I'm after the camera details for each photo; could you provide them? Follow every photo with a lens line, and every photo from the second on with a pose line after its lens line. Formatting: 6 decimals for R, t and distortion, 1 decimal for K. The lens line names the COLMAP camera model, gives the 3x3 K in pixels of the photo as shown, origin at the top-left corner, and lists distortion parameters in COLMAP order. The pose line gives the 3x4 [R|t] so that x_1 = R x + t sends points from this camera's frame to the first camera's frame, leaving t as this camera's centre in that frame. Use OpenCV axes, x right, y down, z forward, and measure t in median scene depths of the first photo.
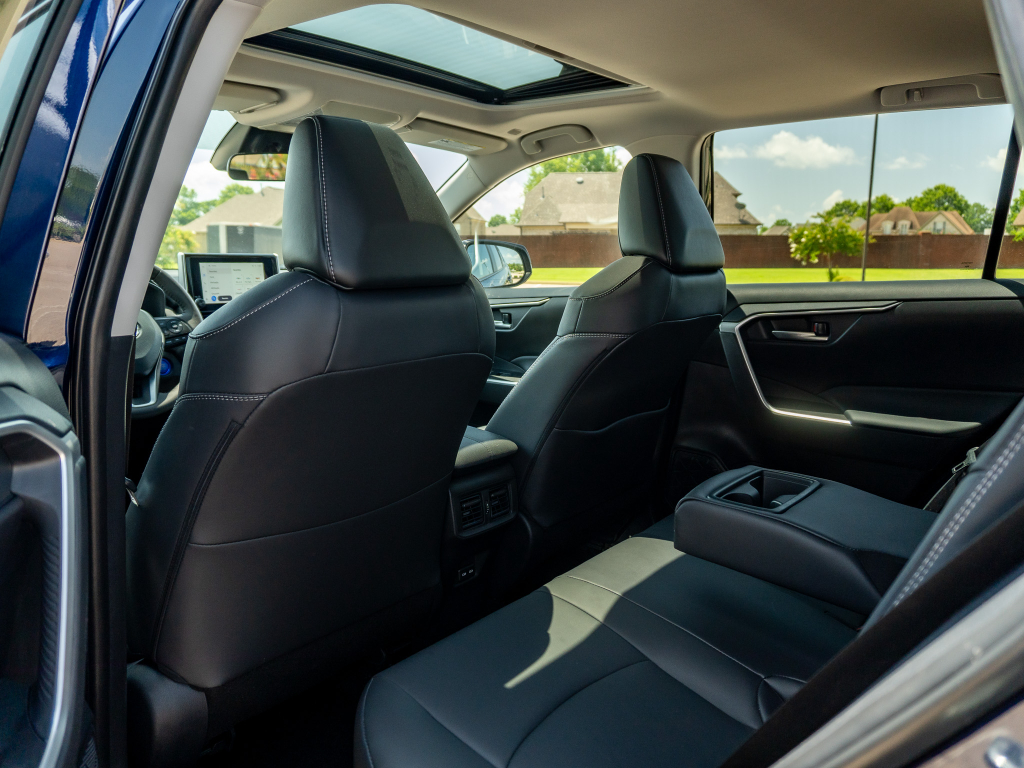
lens RADIAL K [[776.0, 0, 512.0], [0, 776.0, 384.0], [0, 0, 1]] dist [-0.056769, 0.111123]
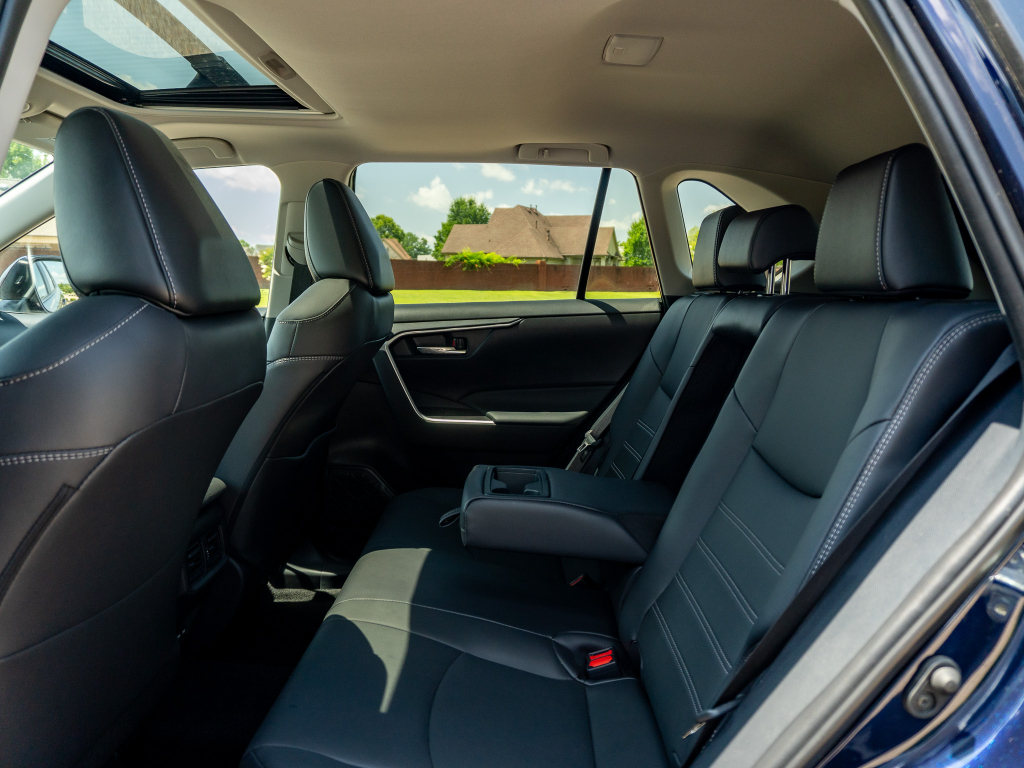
lens RADIAL K [[768.1, 0, 512.0], [0, 768.1, 384.0], [0, 0, 1]] dist [-0.006366, -0.005288]
pose [[0.791606, -0.072108, 0.606762, -0.259888], [0.088415, 0.996079, 0.003025, -0.009349], [-0.604602, 0.051253, 0.794877, 0.059127]]
